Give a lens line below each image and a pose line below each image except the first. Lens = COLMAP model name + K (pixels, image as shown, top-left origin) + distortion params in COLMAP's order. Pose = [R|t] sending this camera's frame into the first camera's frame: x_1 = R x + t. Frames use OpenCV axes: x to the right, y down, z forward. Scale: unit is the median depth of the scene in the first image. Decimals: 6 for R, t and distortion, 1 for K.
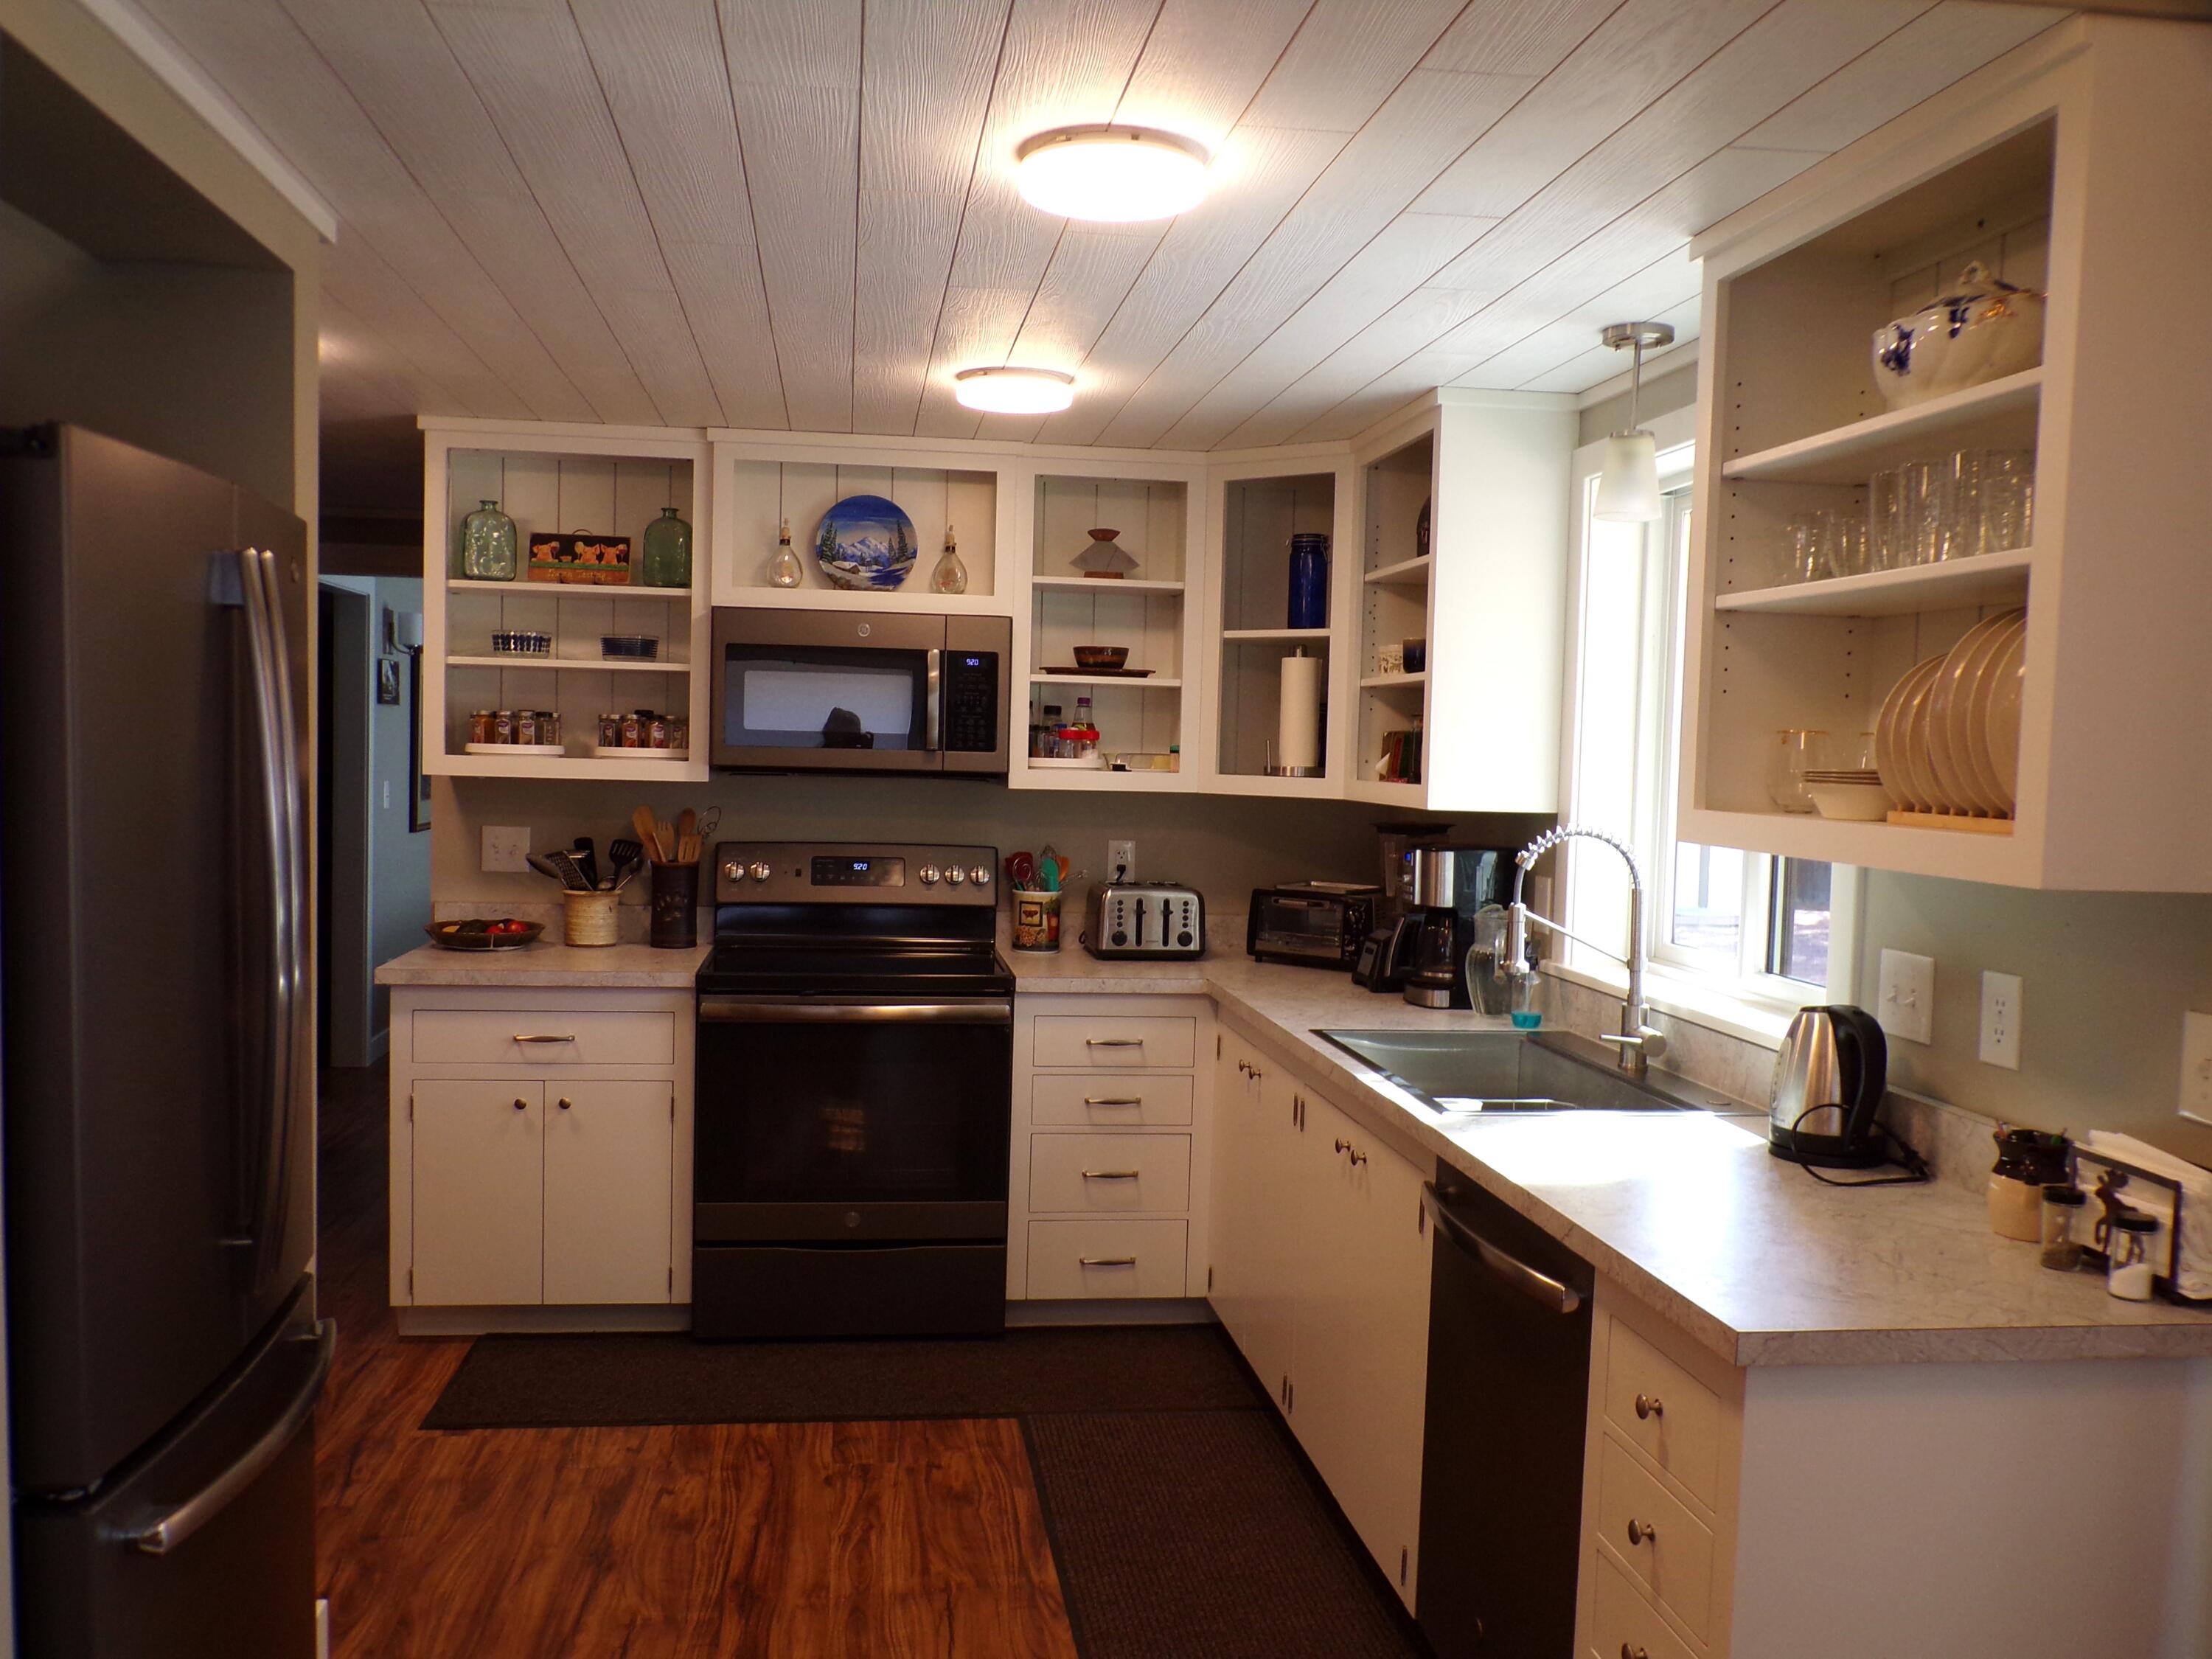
lens RADIAL K [[1814.6, 0, 1106.0], [0, 1814.6, 829.5], [0, 0, 1]] dist [0.022344, -0.008581]
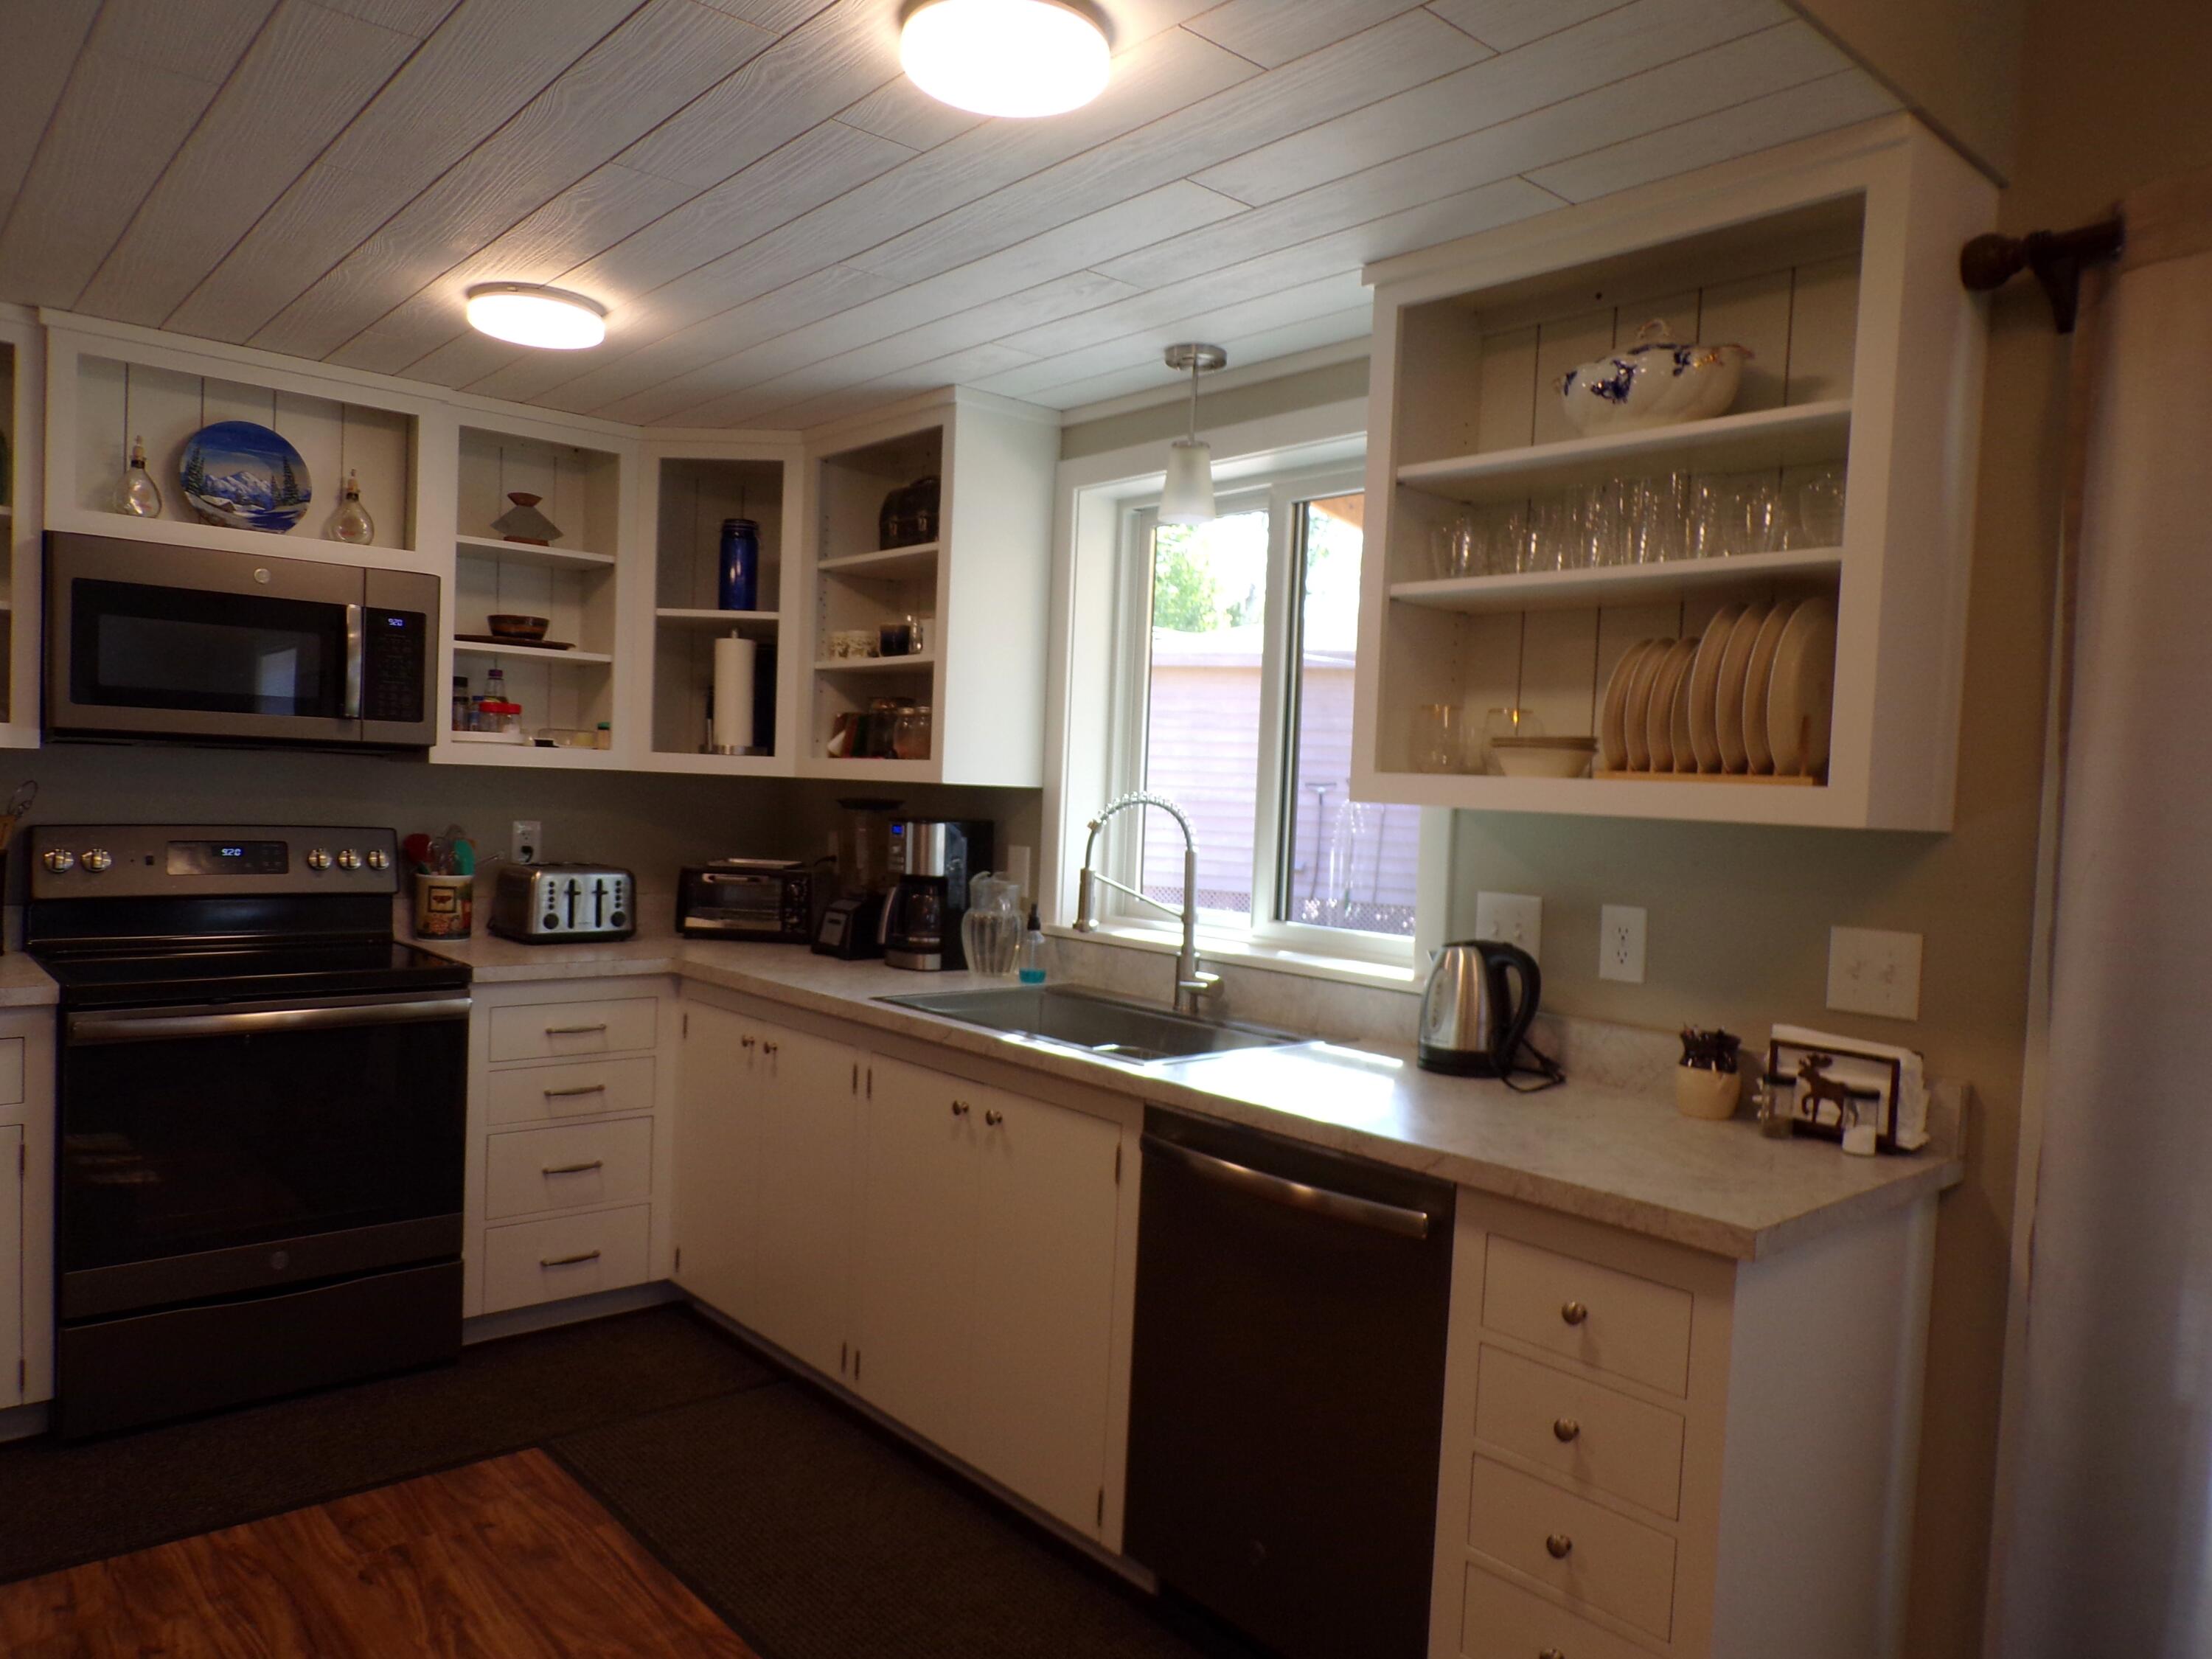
lens RADIAL K [[1496.2, 0, 1106.0], [0, 1496.2, 829.5], [0, 0, 1]] dist [-0.019651, 0.025430]
pose [[0.834533, -0.011355, 0.550841, -0.194598], [0.009158, 0.999935, 0.006738, 0.009456], [-0.550882, -0.000578, 0.834583, 0.192256]]
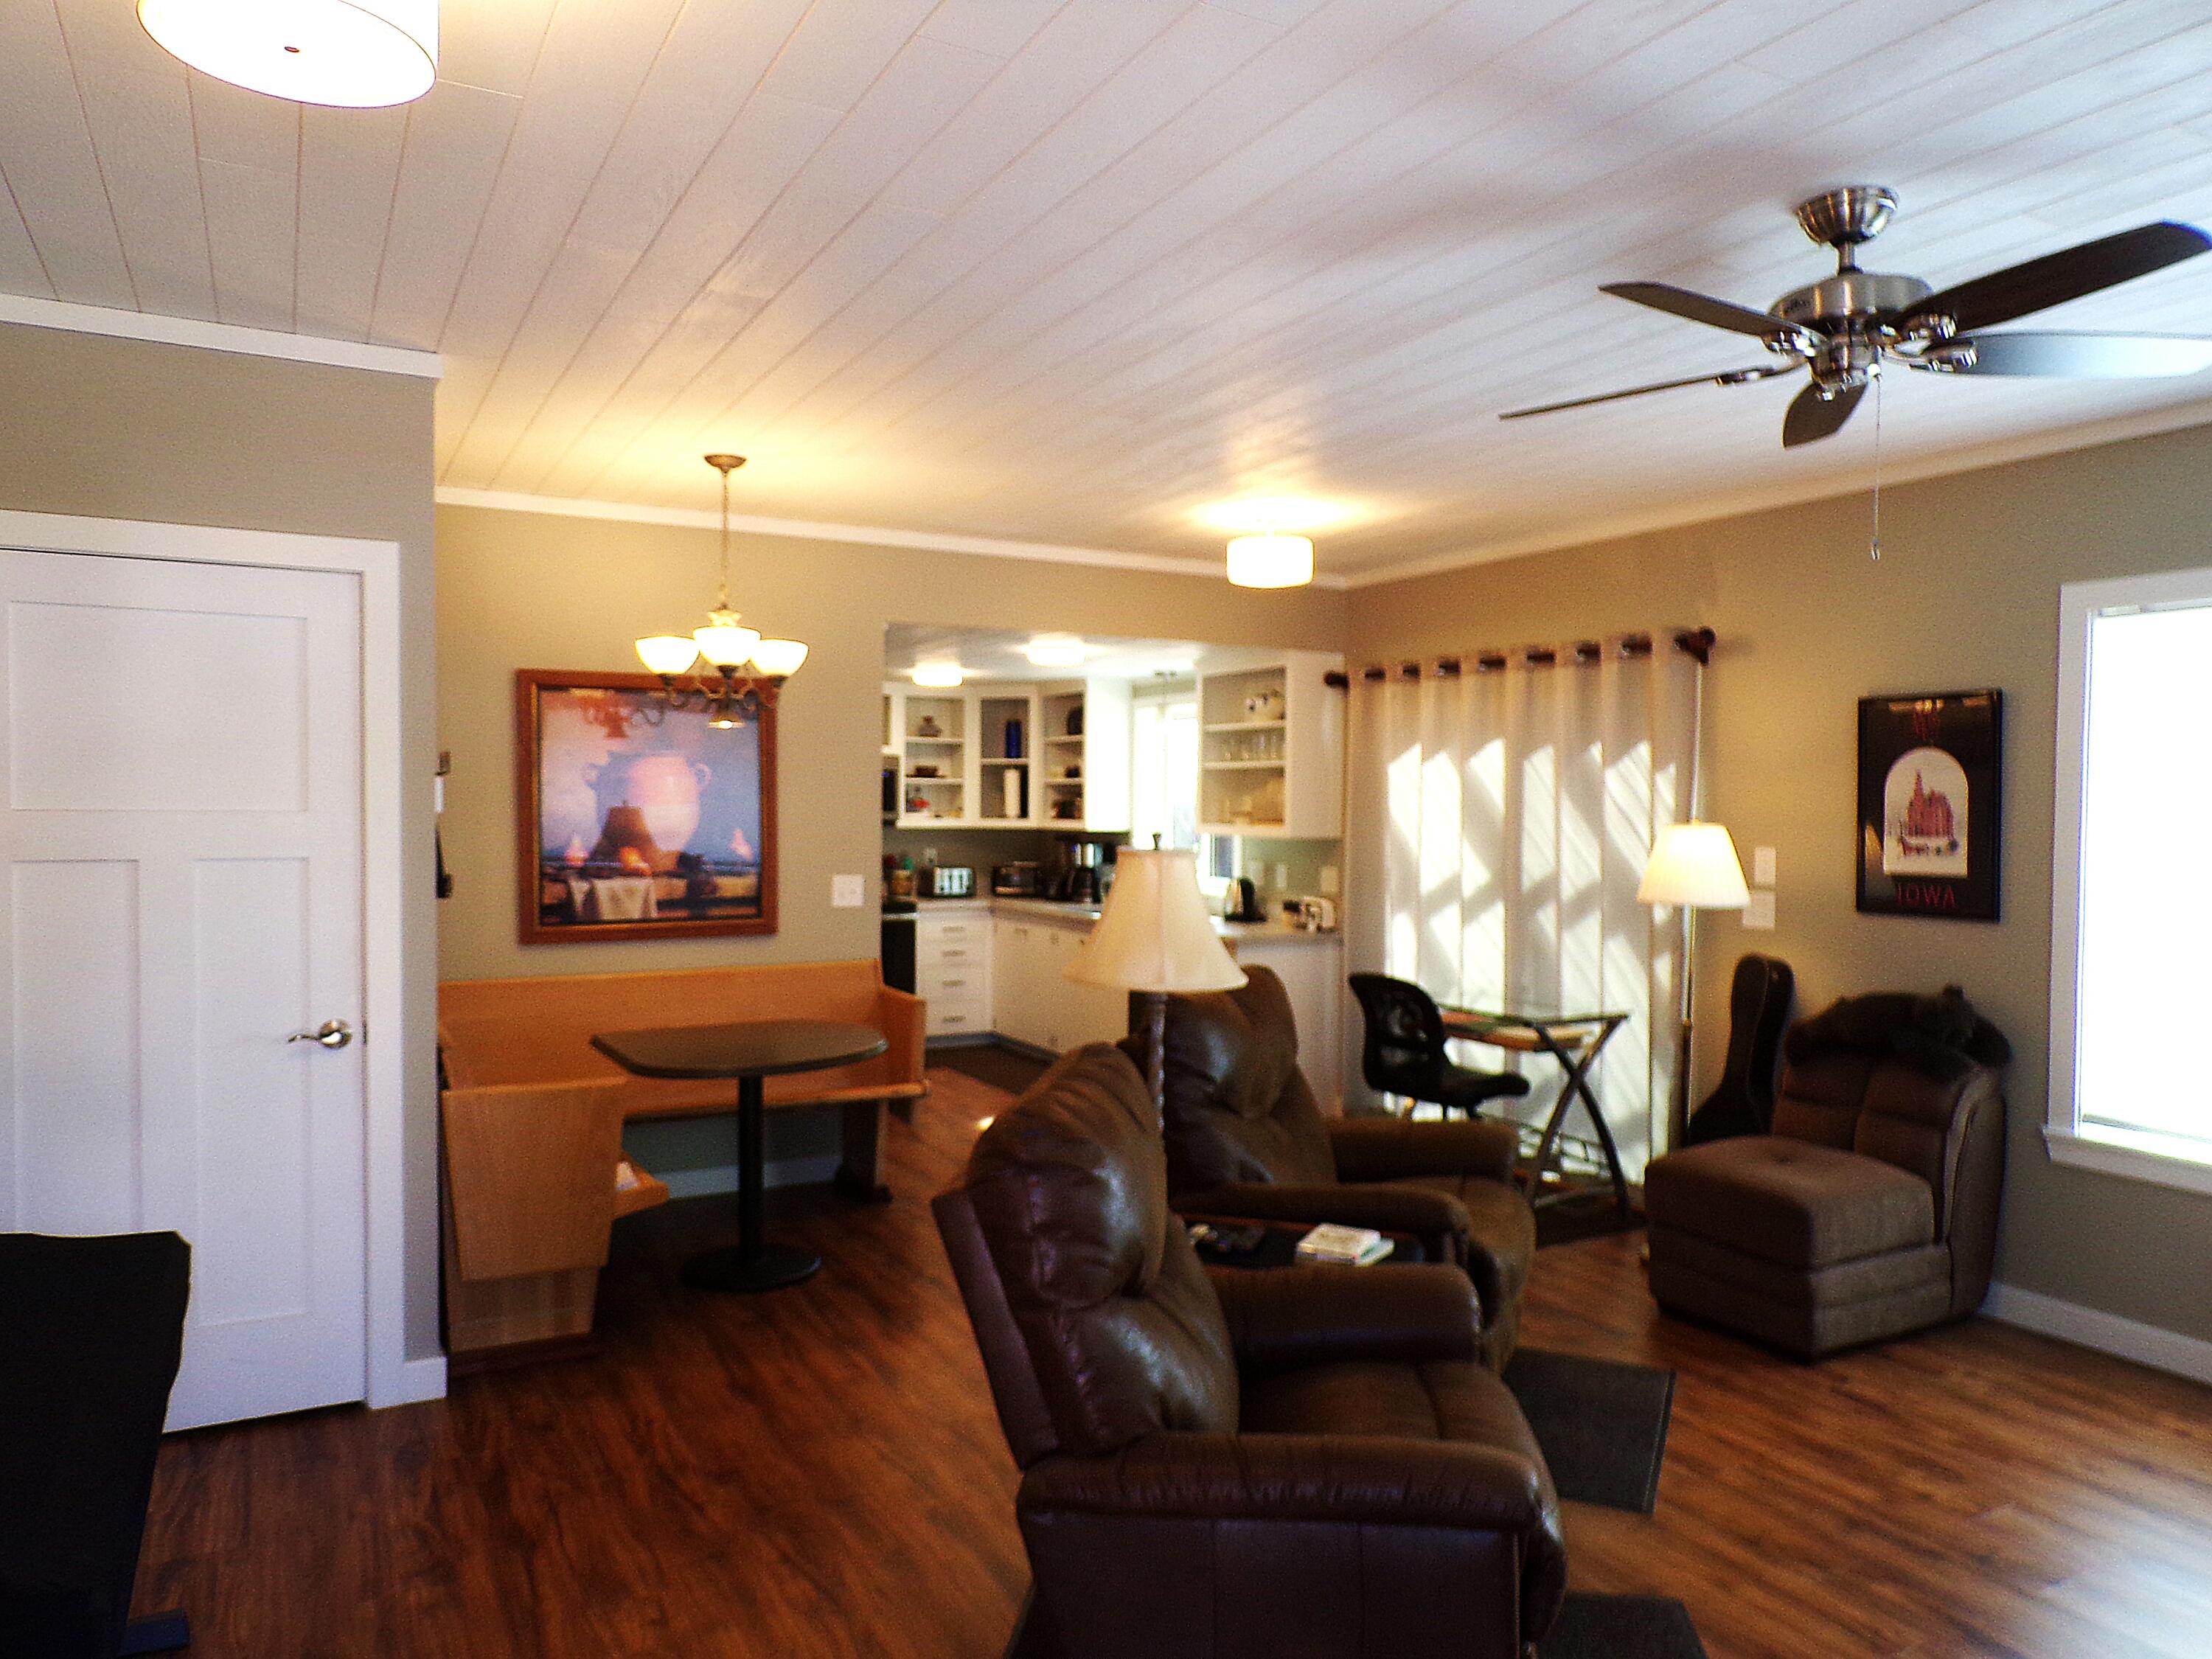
lens RADIAL K [[1496.2, 0, 1106.0], [0, 1496.2, 829.5], [0, 0, 1]] dist [-0.019651, 0.025430]
pose [[0.933216, -0.028003, 0.358223, -0.528337], [0.036735, 0.999170, -0.017593, 0.026223], [-0.357433, 0.029577, 0.933470, -0.977161]]
